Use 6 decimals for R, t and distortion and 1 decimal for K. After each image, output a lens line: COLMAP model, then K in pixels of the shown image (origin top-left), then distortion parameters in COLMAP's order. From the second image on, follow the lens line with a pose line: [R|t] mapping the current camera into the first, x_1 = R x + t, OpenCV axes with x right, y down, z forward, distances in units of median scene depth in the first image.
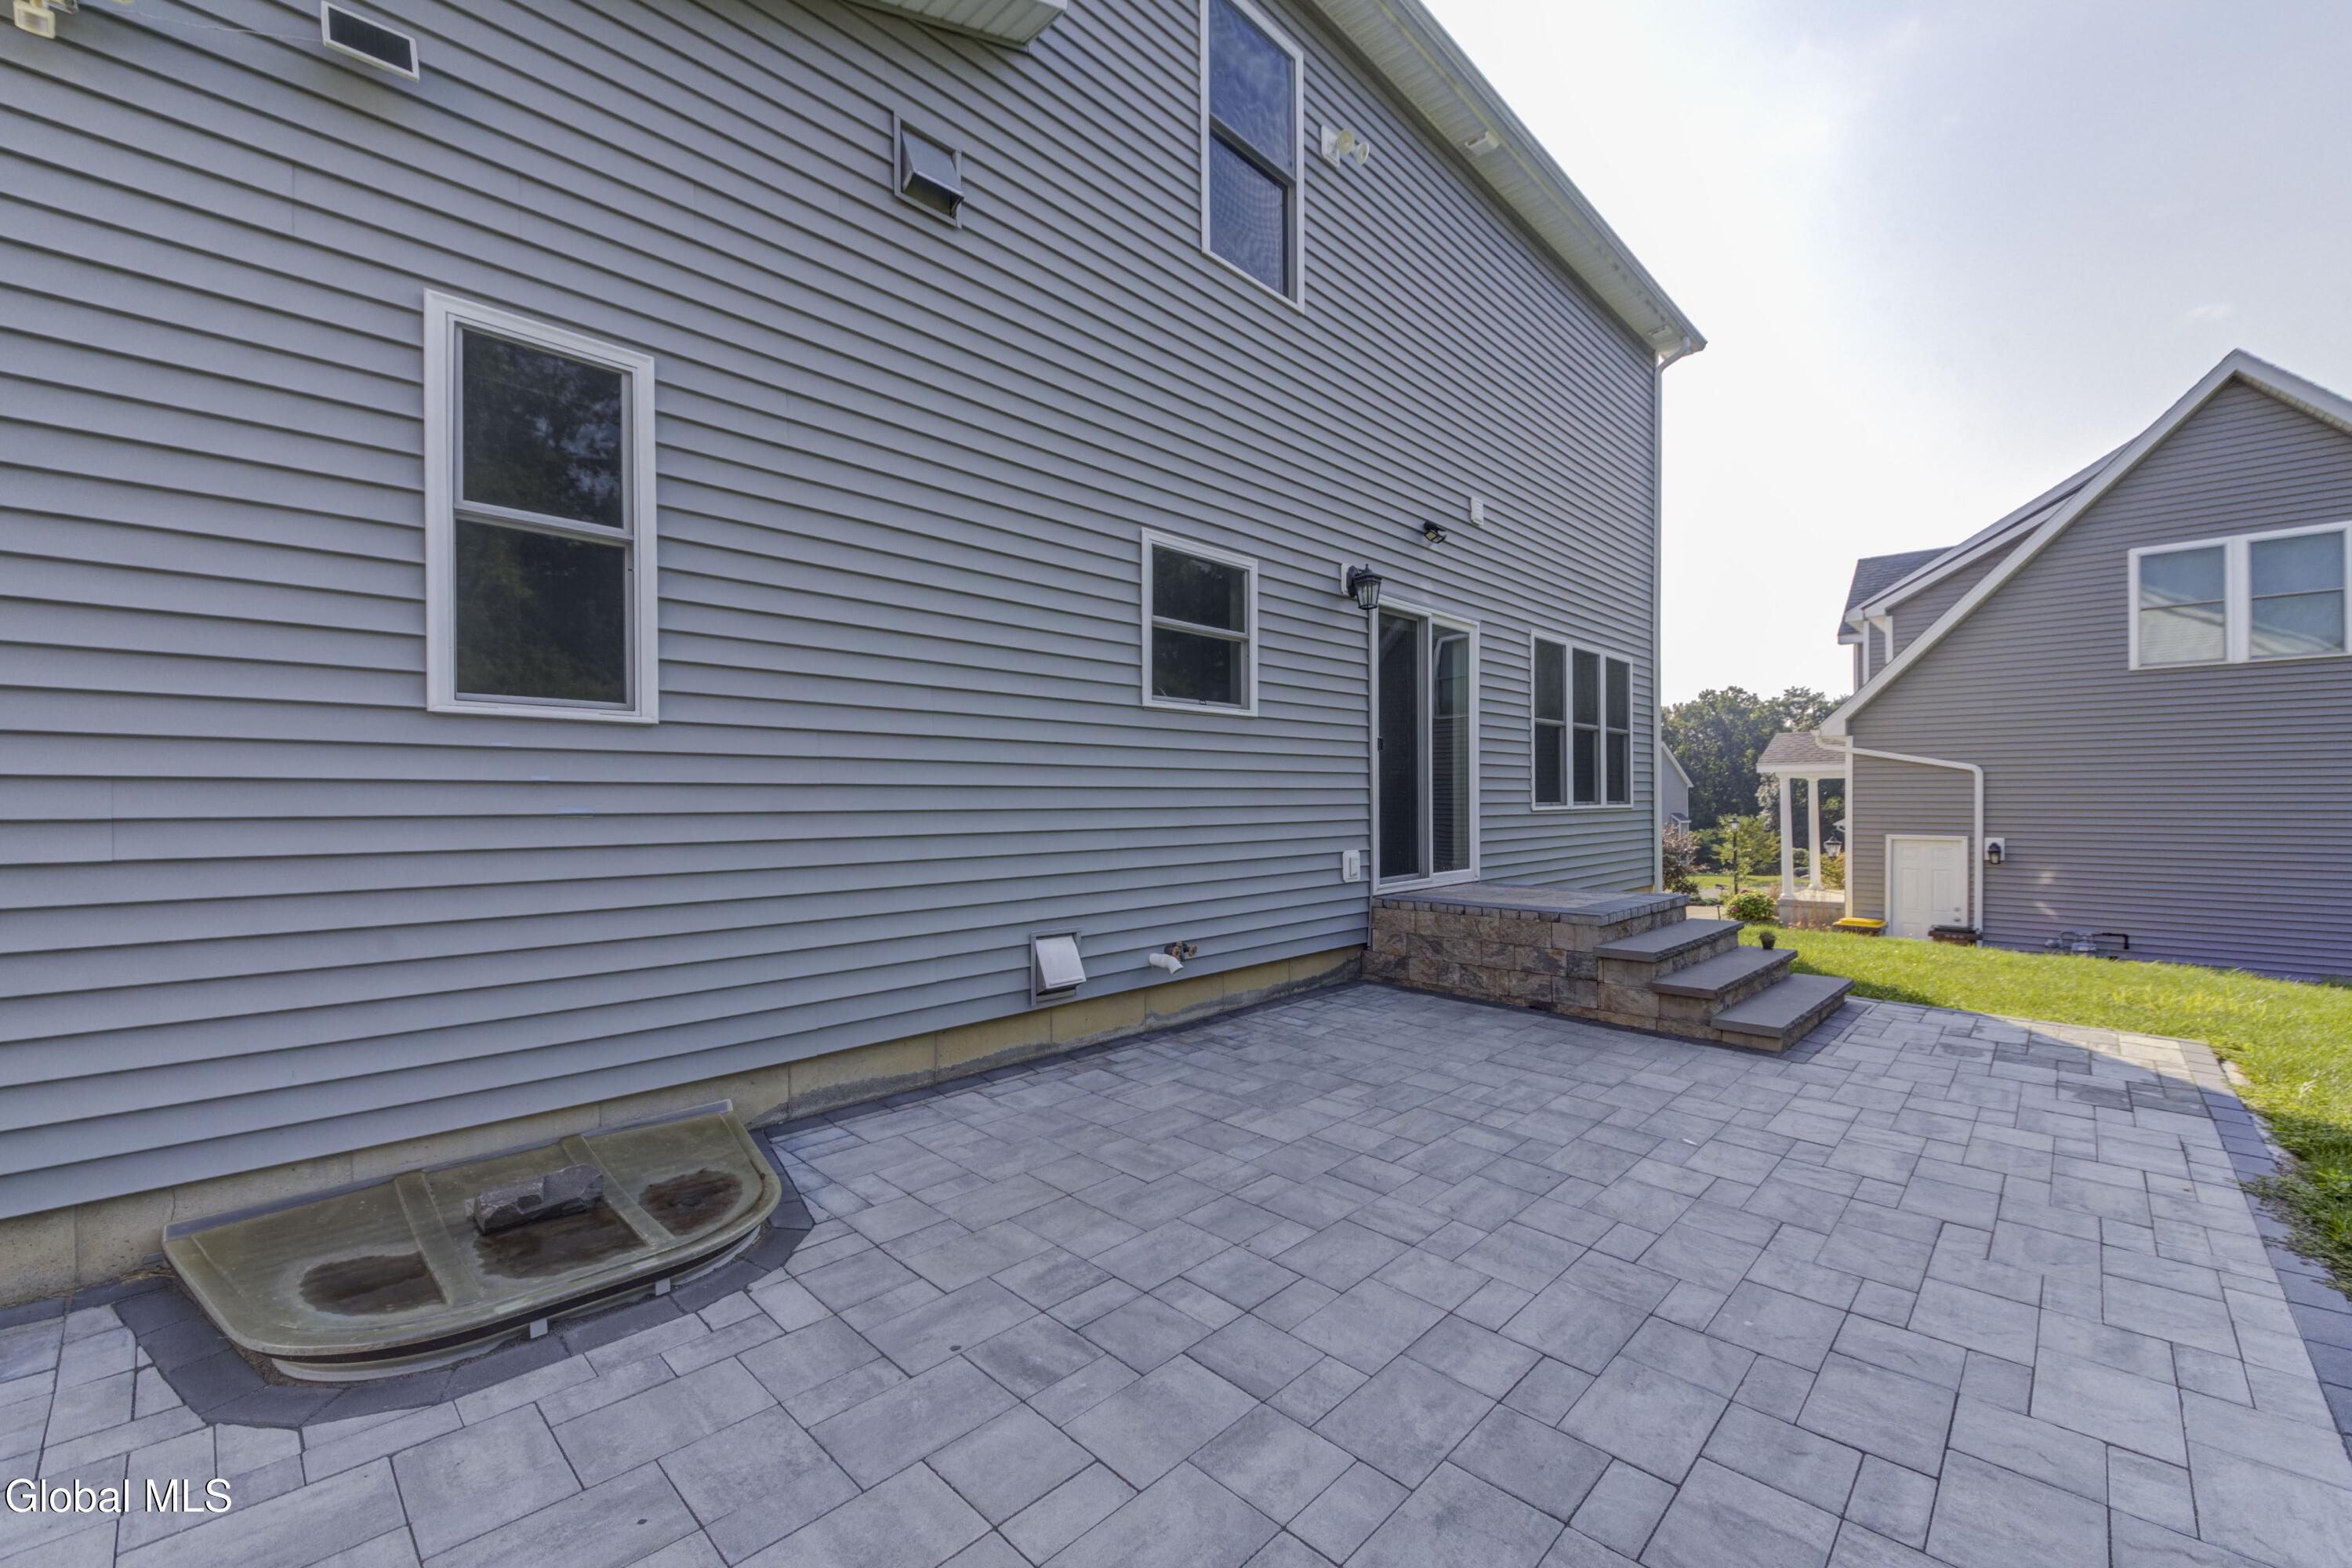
lens RADIAL K [[960.4, 0, 1196.0], [0, 960.4, 802.2], [0, 0, 1]] dist [0.007632, -0.001445]
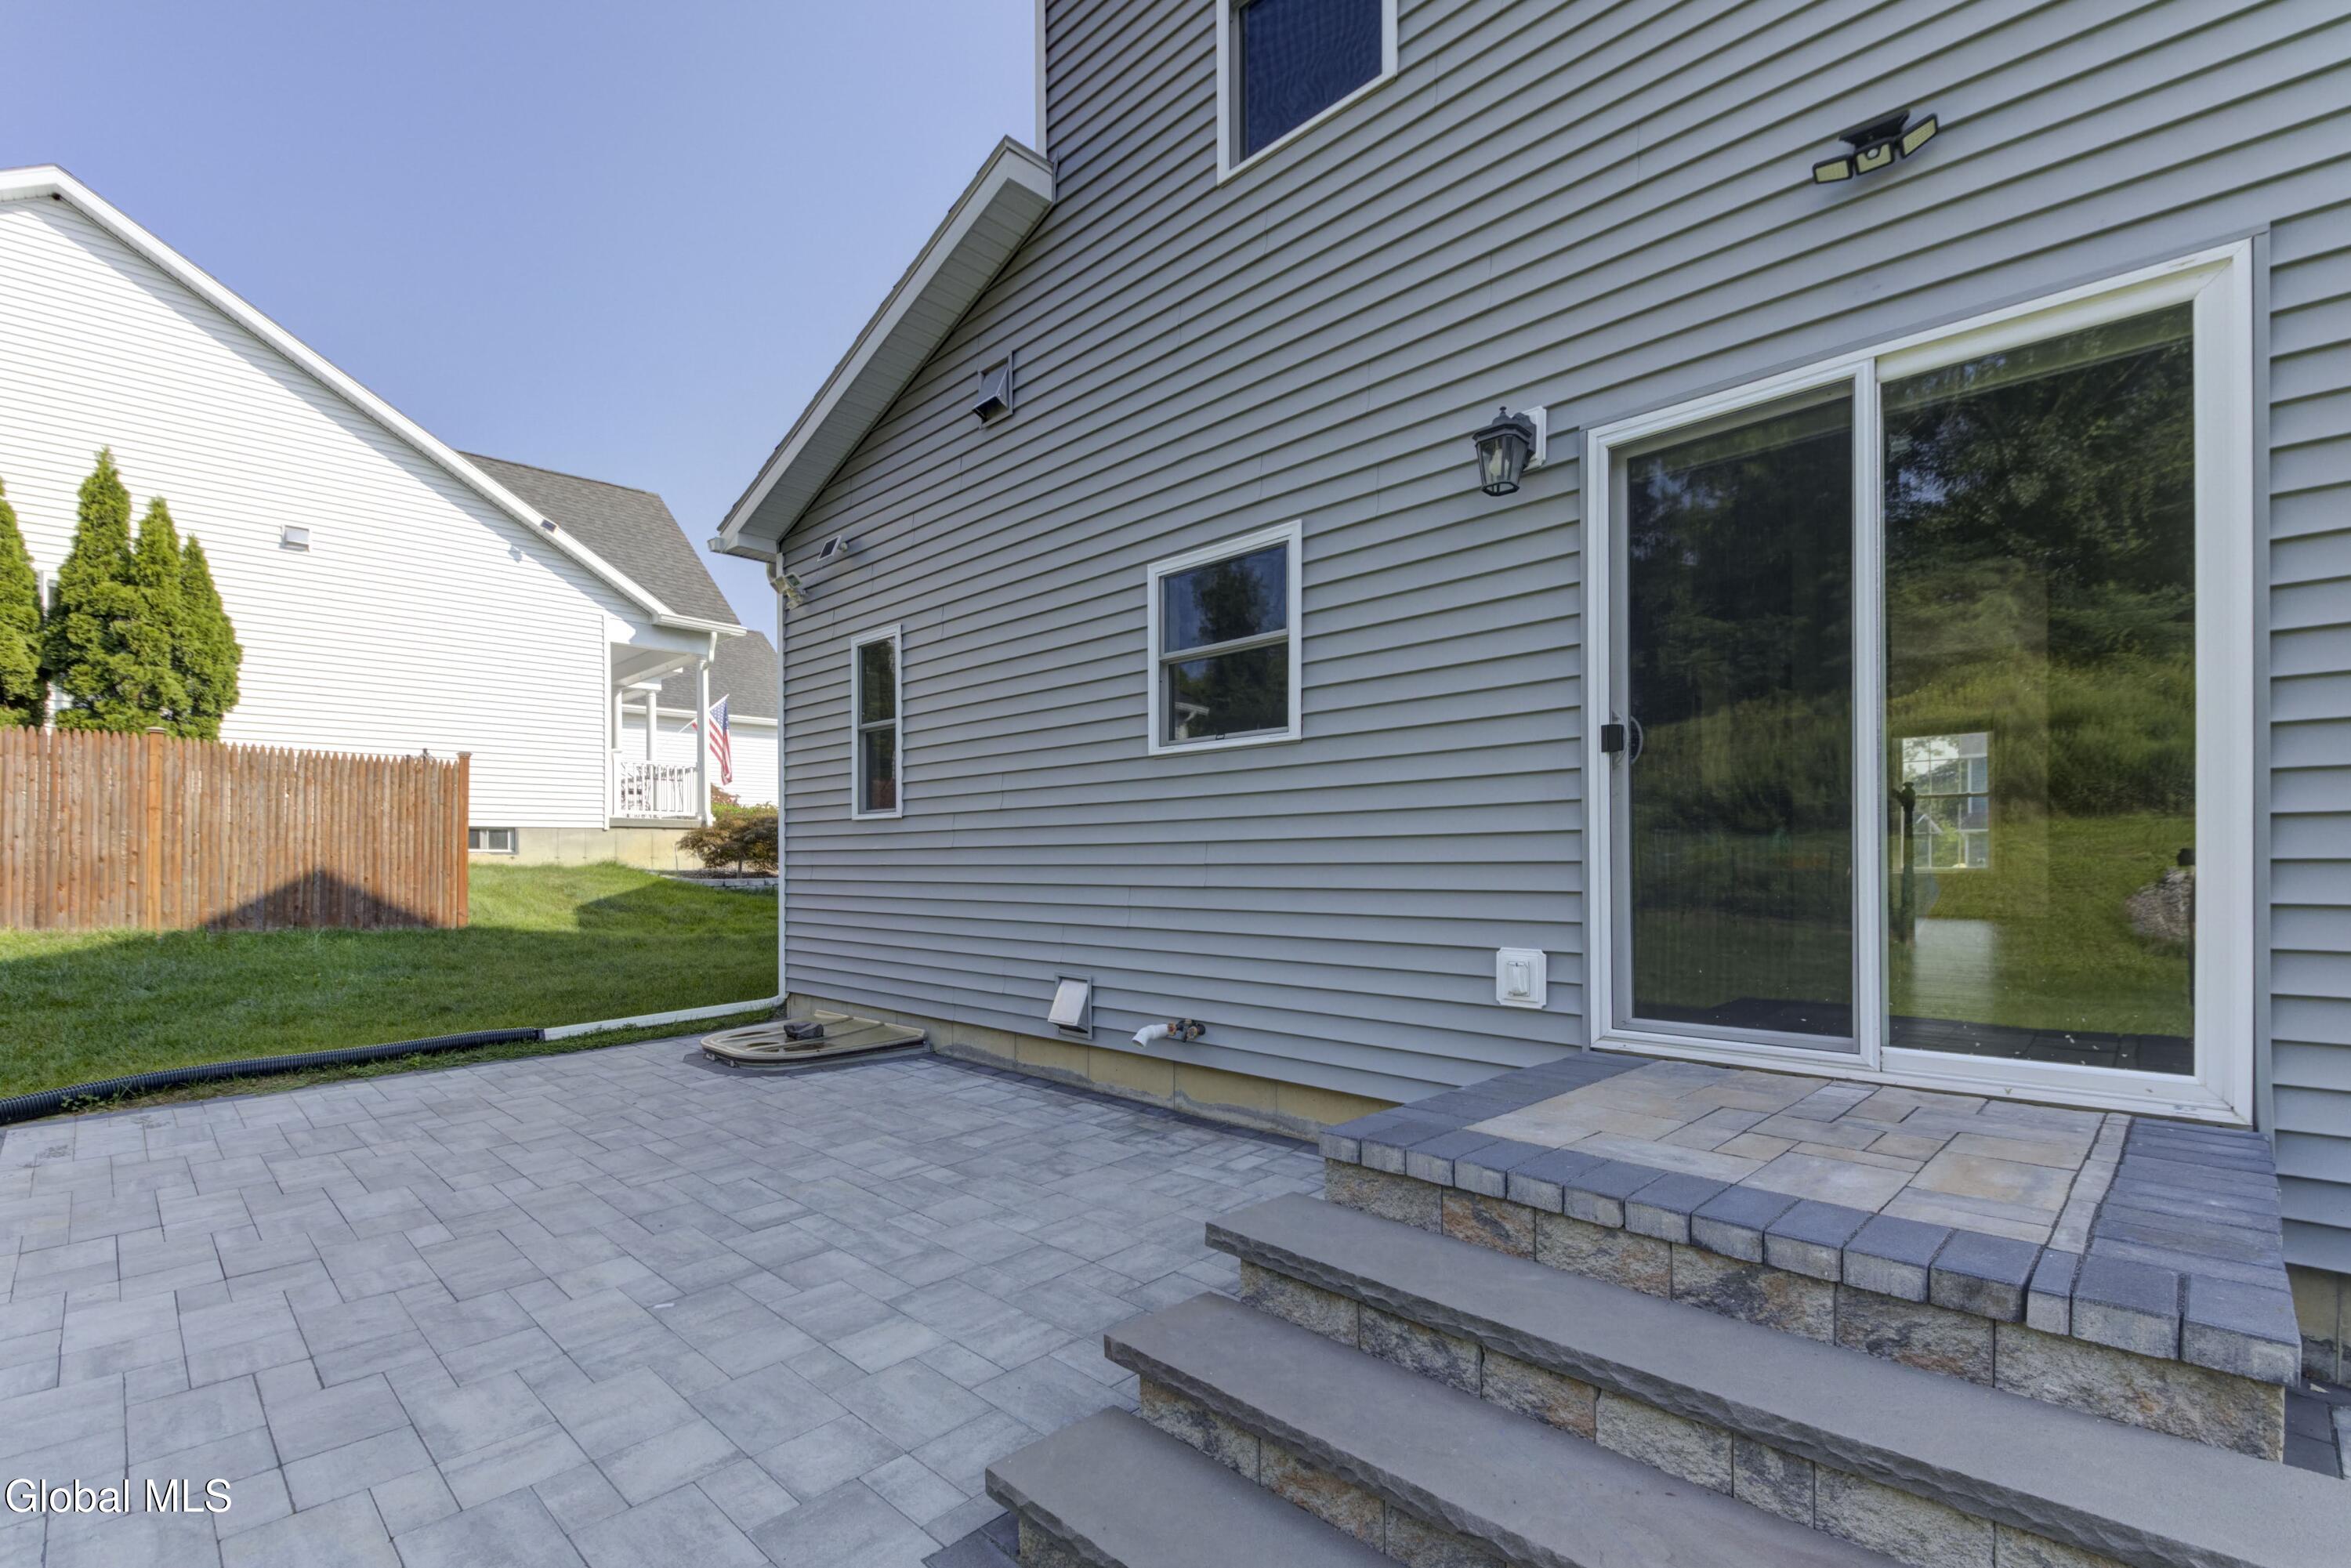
lens RADIAL K [[1079.9, 0, 1146.9], [0, 1079.9, 860.5], [0, 0, 1]] dist [0.020362, -0.015670]
pose [[-0.055380, 0.003849, -0.998458, 0.956239], [0.000924, 0.999992, 0.003804, -0.001502], [0.998465, -0.000711, -0.055383, 1.014889]]
